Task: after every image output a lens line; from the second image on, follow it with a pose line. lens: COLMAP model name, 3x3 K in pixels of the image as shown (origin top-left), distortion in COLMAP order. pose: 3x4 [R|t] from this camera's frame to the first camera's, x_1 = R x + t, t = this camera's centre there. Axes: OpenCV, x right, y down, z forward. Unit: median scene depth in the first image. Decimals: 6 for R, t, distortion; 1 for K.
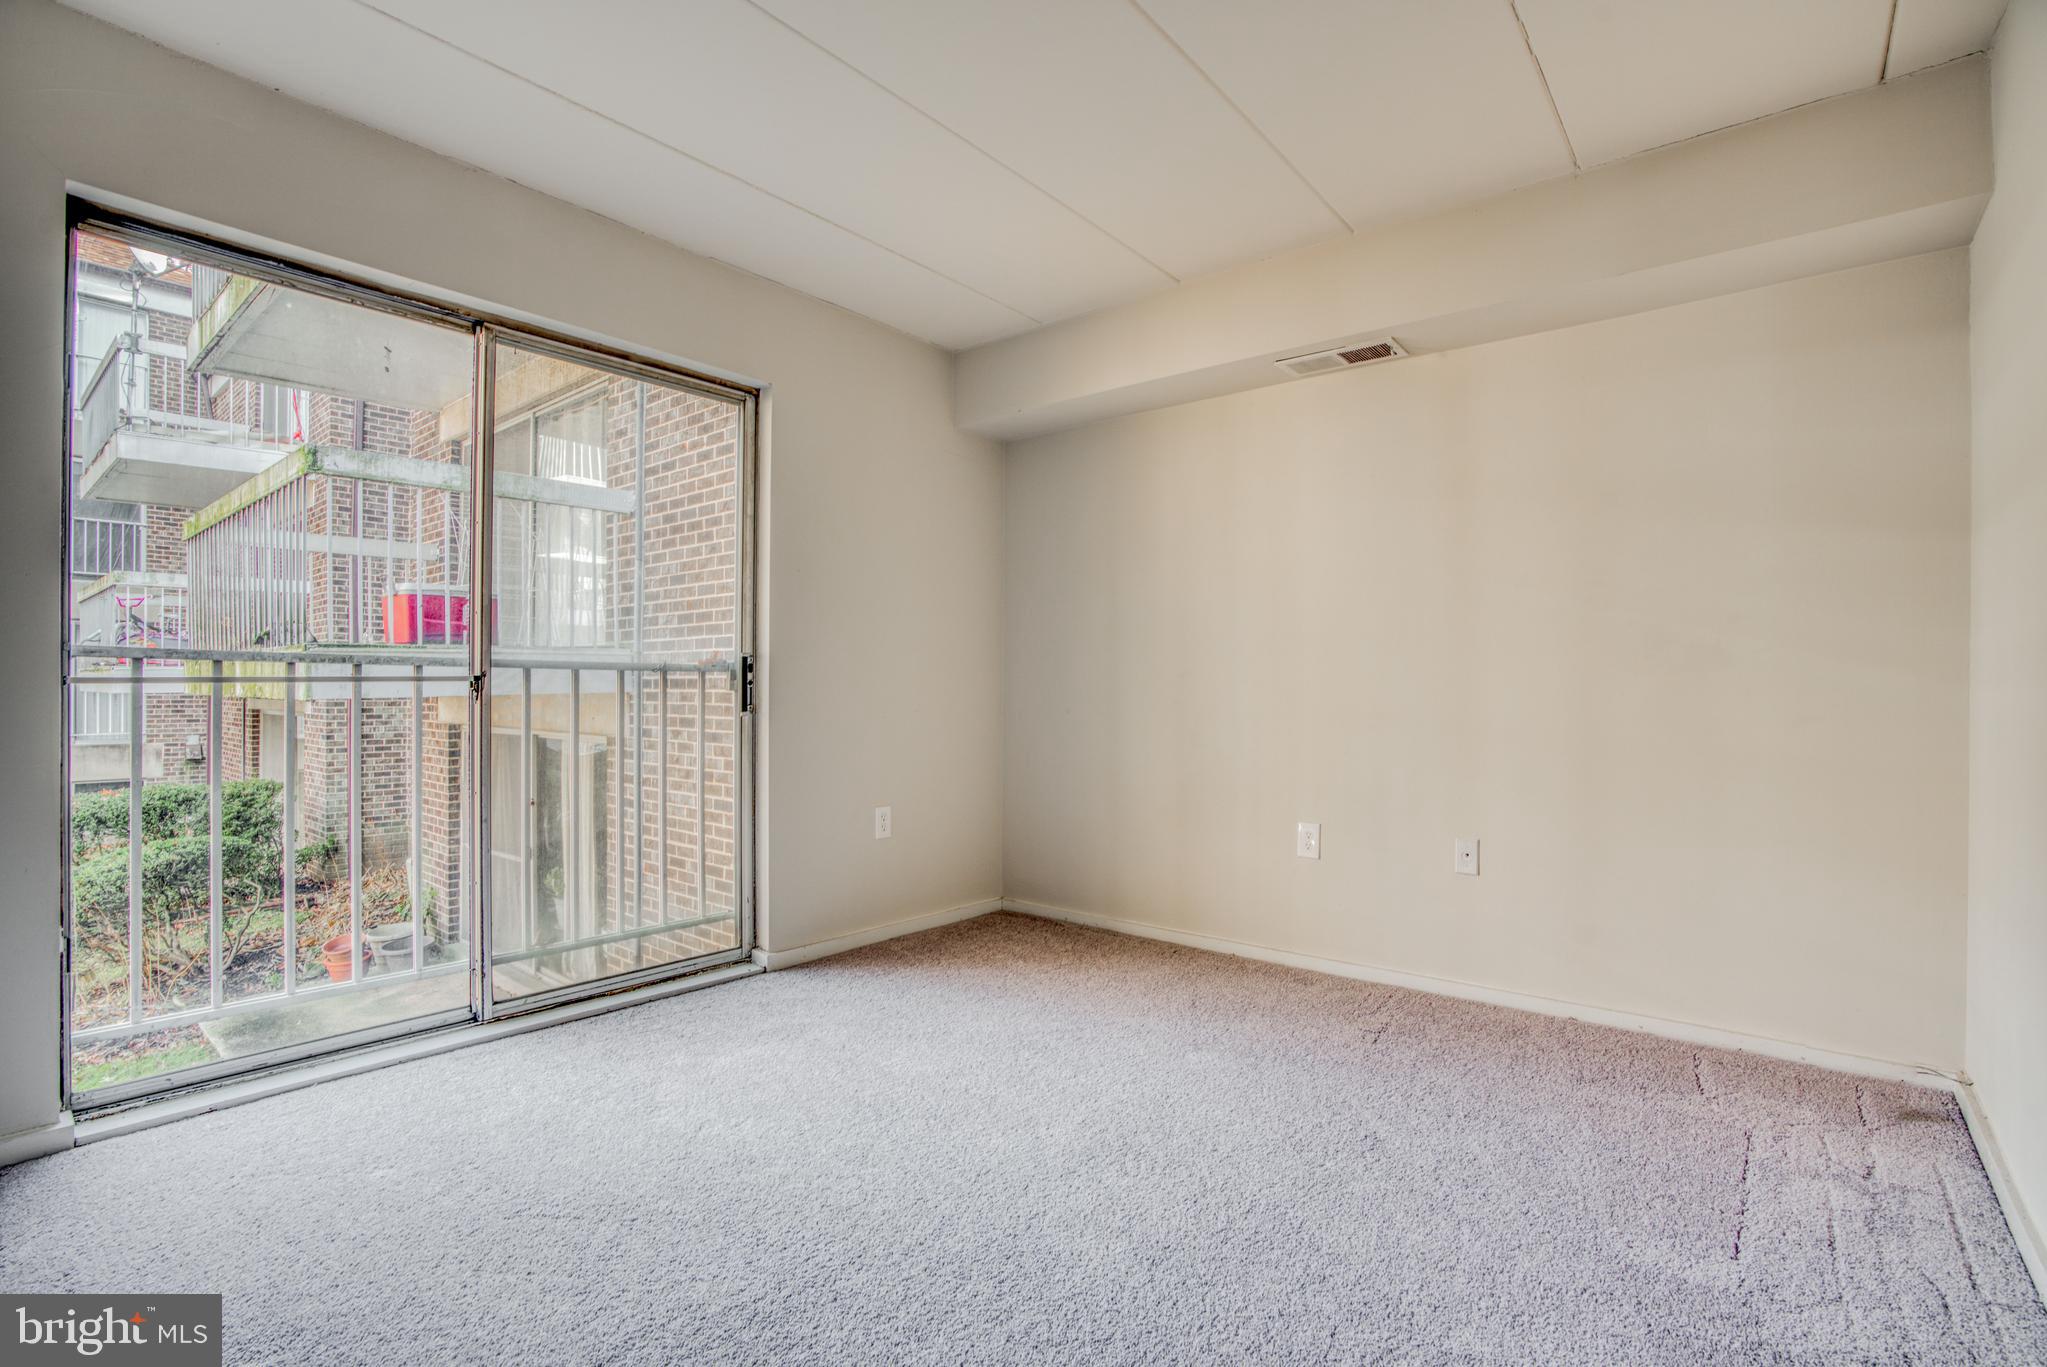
lens RADIAL K [[954.0, 0, 1018.7], [0, 954.0, 686.6], [0, 0, 1]] dist [-0.062654, 0.023312]
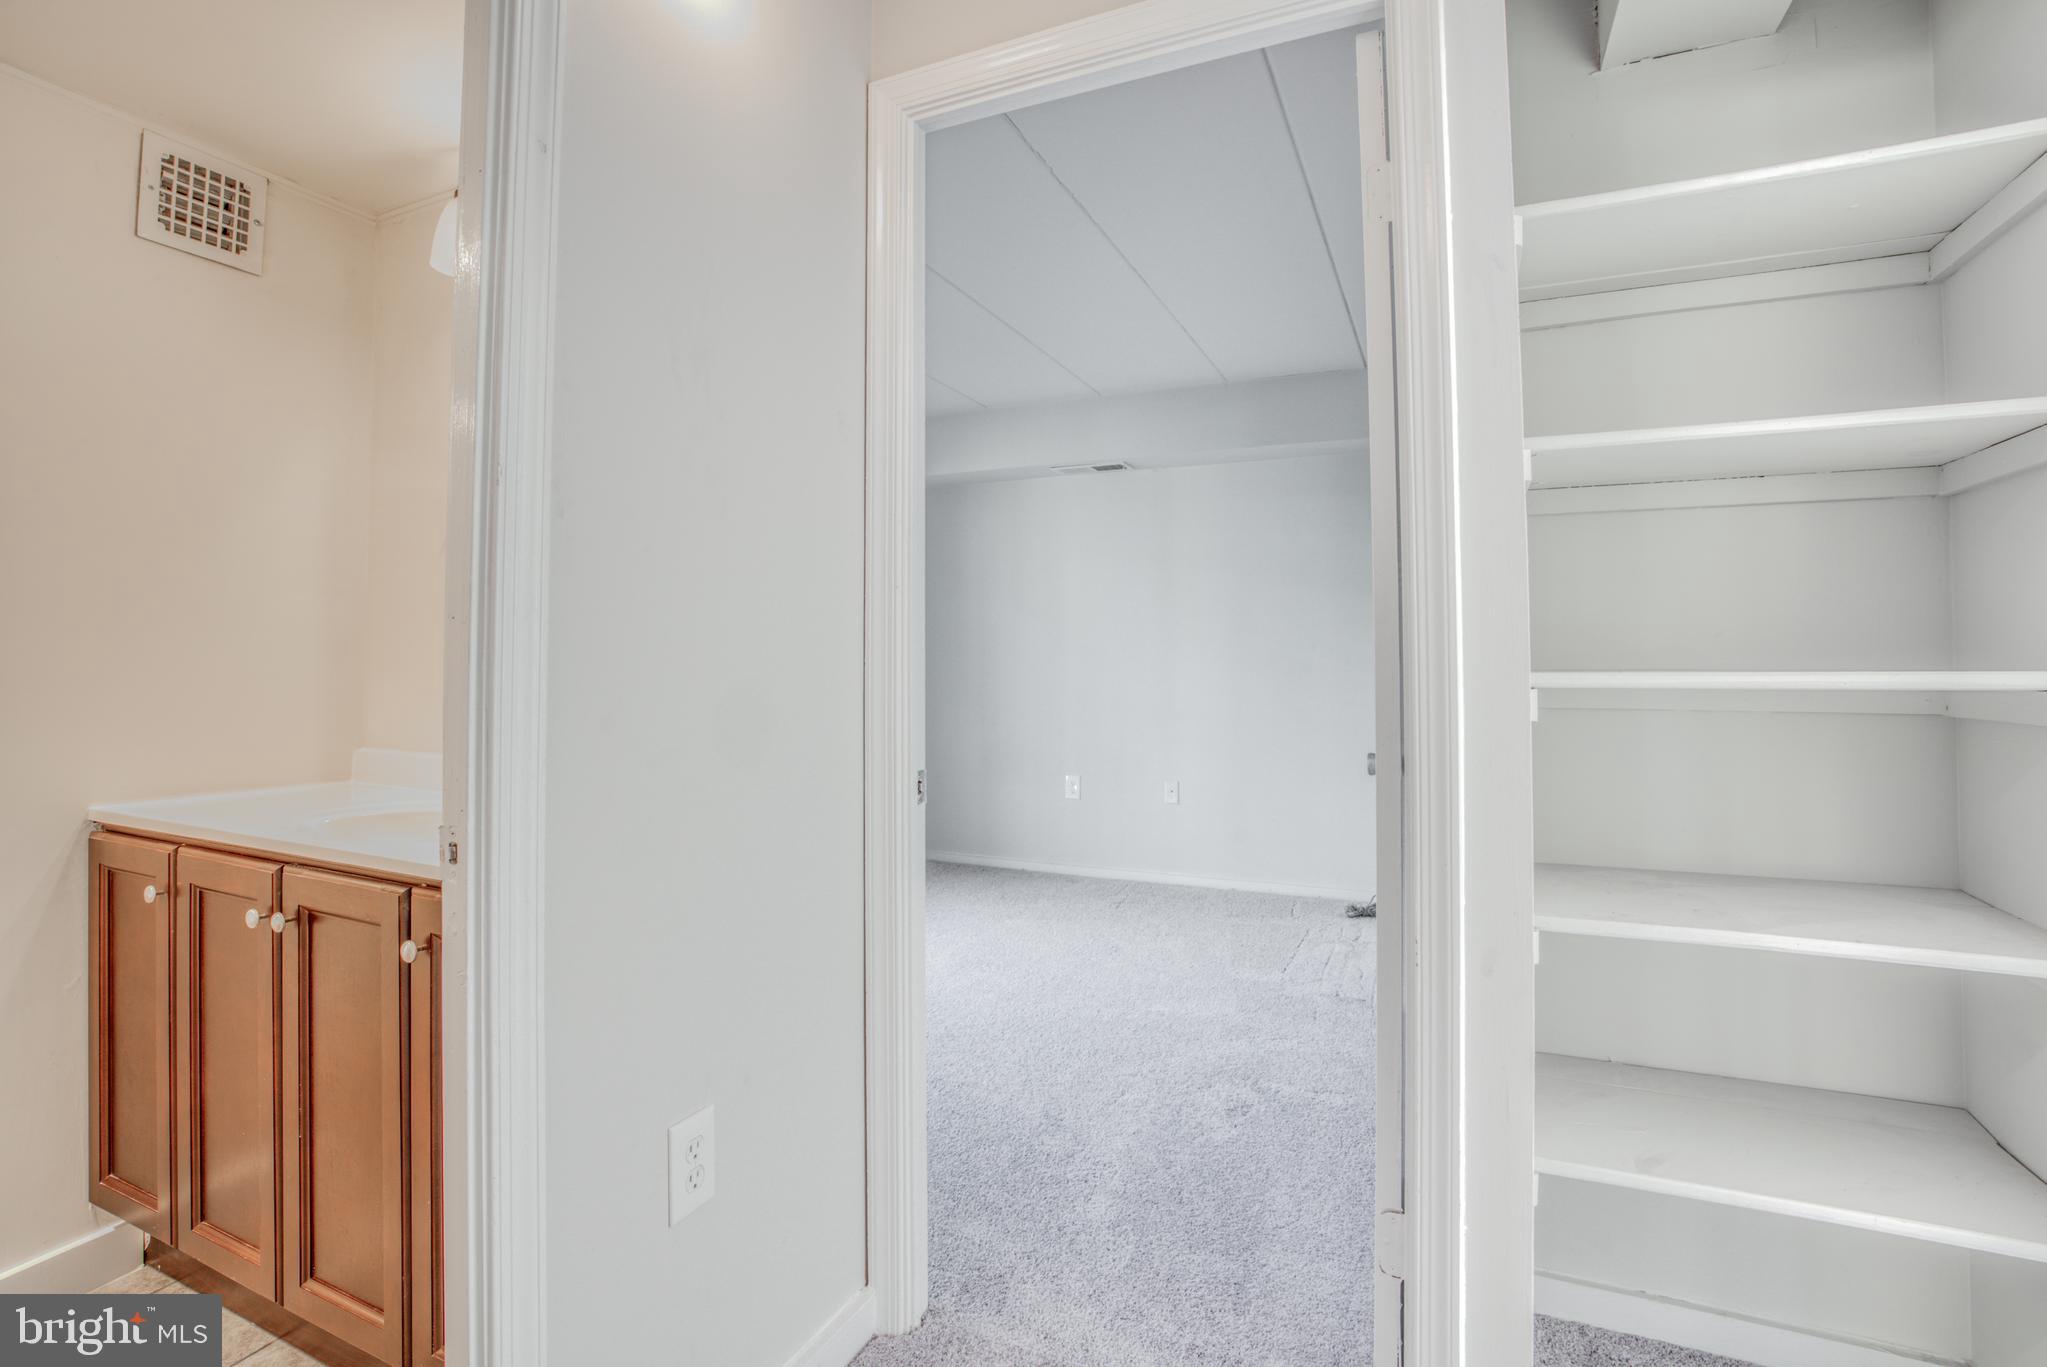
lens RADIAL K [[954.0, 0, 1000.5], [0, 954.0, 636.4], [0, 0, 1]] dist [-0.062654, 0.023312]
pose [[0.971819, -0.002685, 0.235714, -0.189809], [0.007960, 0.999739, -0.021432, -0.053327], [-0.235595, 0.022704, 0.971586, -0.524310]]
